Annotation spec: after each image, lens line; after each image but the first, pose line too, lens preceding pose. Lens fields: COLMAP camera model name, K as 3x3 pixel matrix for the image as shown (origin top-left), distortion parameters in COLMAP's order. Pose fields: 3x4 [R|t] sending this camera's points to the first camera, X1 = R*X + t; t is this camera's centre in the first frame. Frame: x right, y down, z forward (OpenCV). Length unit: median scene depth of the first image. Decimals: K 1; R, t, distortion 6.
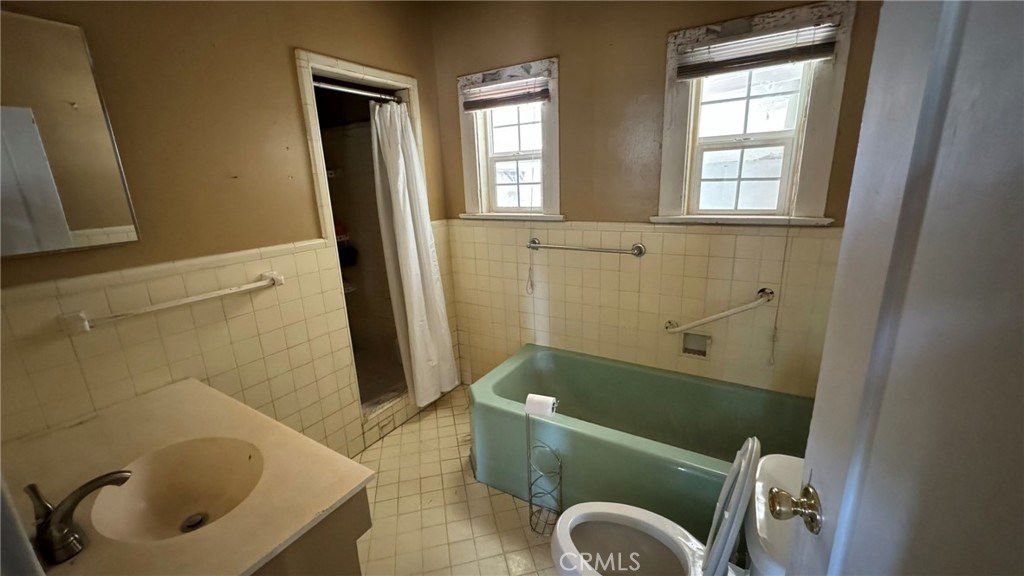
lens RADIAL K [[407.8, 0, 509.0], [0, 407.8, 287.7], [0, 0, 1]] dist [0.003348, 0.000180]
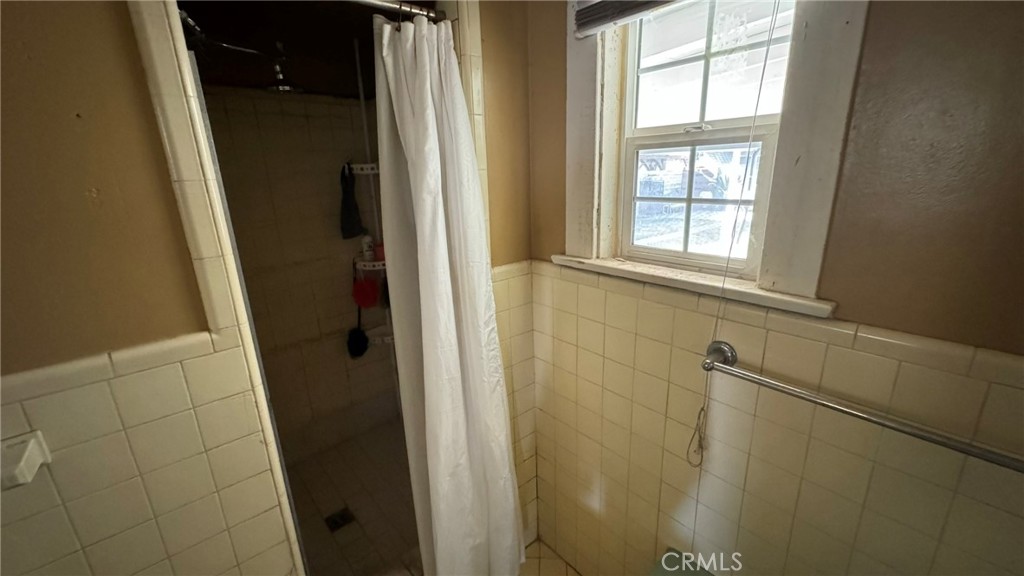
lens RADIAL K [[407.8, 0, 518.1], [0, 407.8, 286.4], [0, 0, 1]] dist [0.003348, 0.000180]
pose [[0.961920, 0.088381, -0.258649, -0.032385], [-0.080411, 0.995908, 0.041257, -0.172553], [0.261237, -0.018888, 0.965090, 0.551907]]
